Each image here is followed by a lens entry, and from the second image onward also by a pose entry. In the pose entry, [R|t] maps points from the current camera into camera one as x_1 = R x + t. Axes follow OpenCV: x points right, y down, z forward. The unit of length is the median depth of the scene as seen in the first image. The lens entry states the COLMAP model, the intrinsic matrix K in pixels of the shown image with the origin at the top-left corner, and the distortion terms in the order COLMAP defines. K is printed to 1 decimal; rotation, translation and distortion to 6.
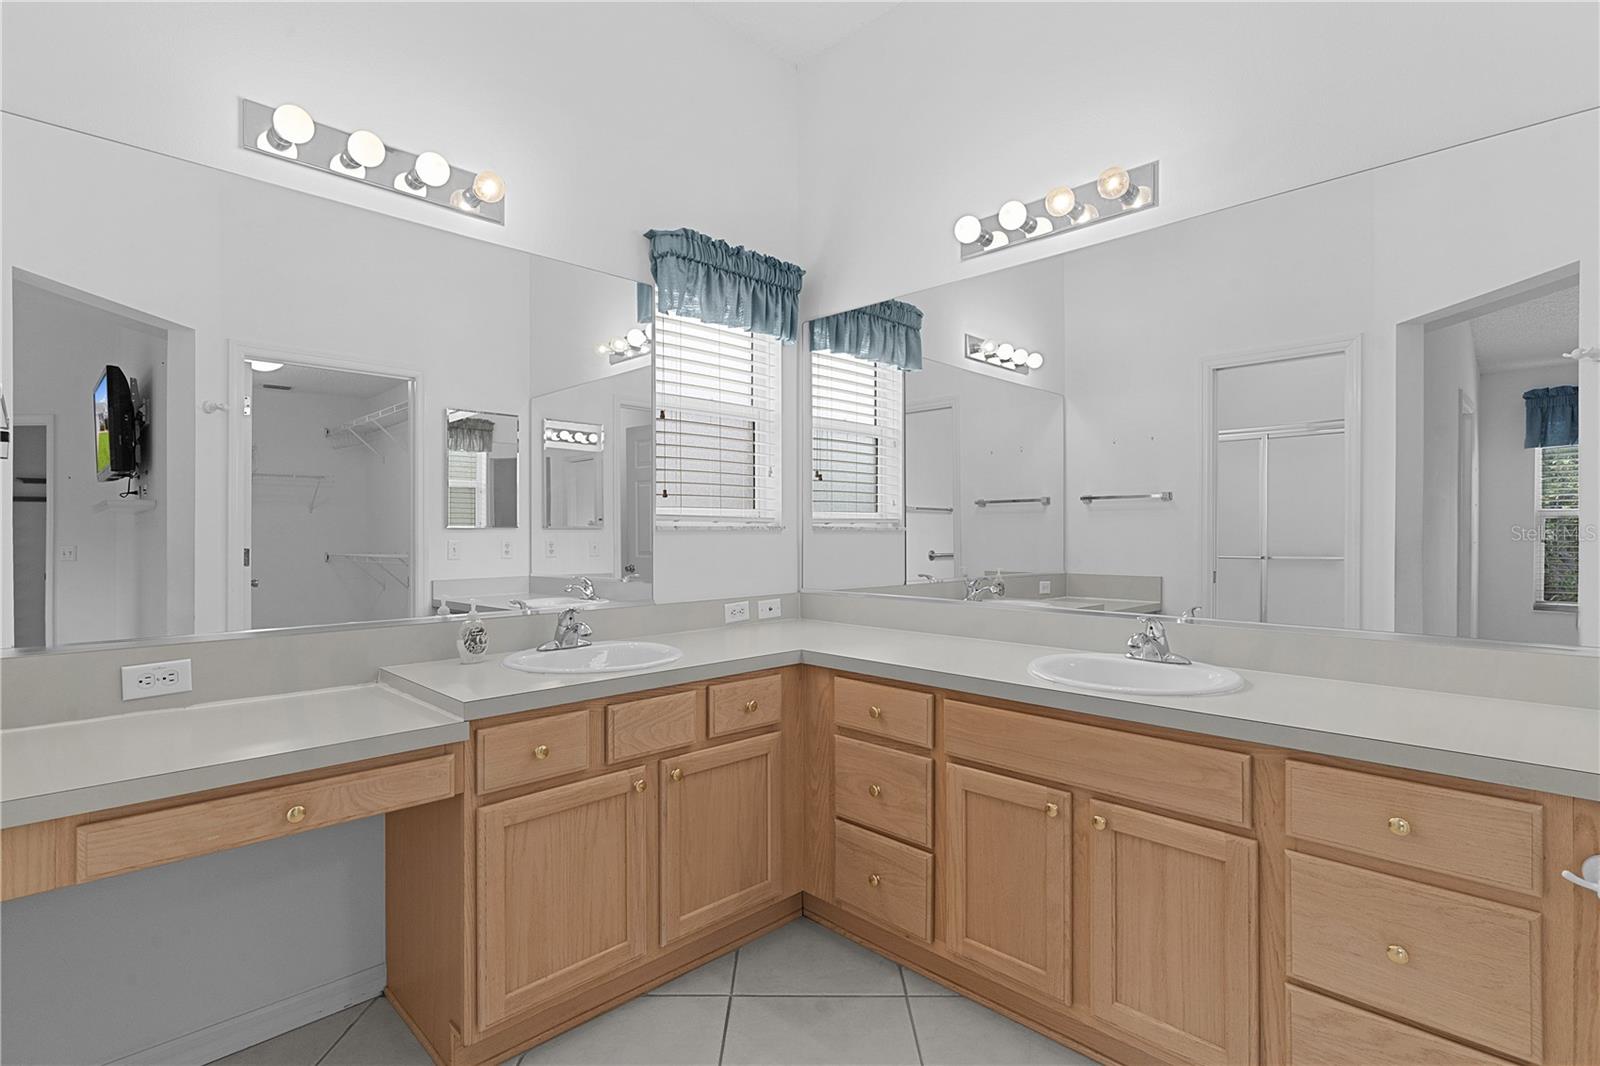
lens RADIAL K [[774.8, 0, 794.2], [0, 774.8, 520.9], [0, 0, 1]] dist [-0.000195, 0.000189]
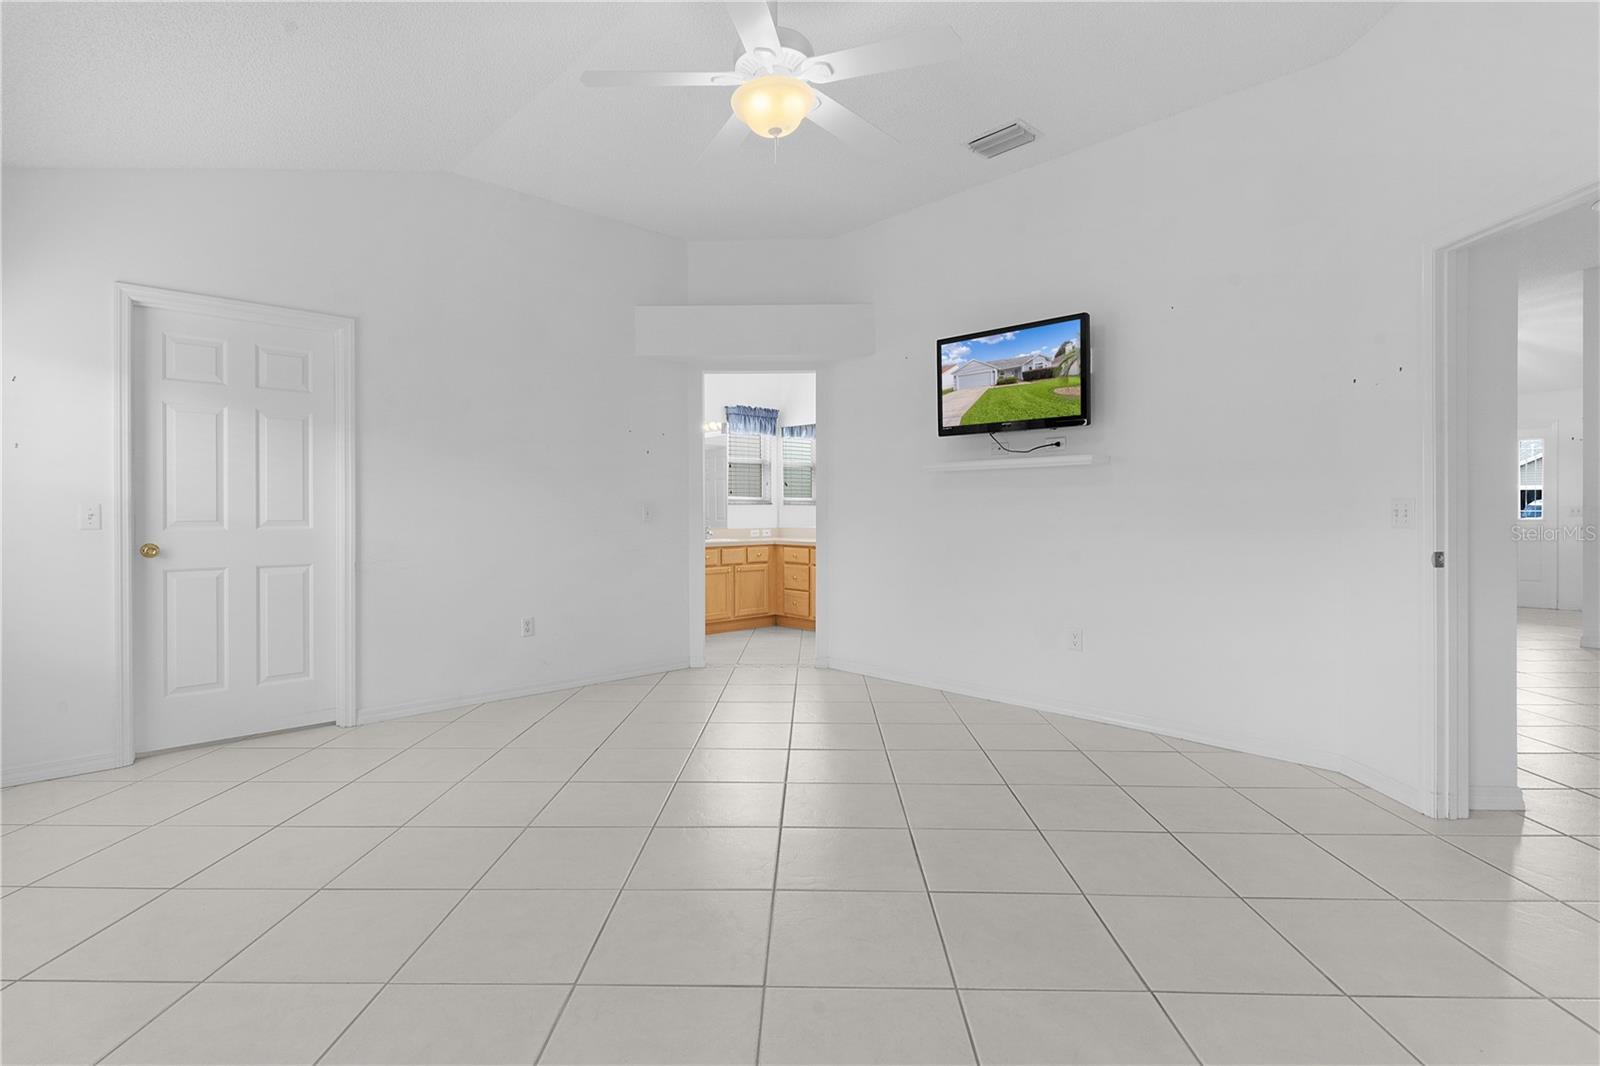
lens RADIAL K [[774.8, 0, 794.2], [0, 774.8, 520.9], [0, 0, 1]] dist [-0.000195, 0.000189]
pose [[0.999822, -0.001580, -0.018780, 0.161840], [0.001992, 0.999757, 0.021963, 0.011821], [0.018741, -0.021996, 0.999582, -2.404542]]
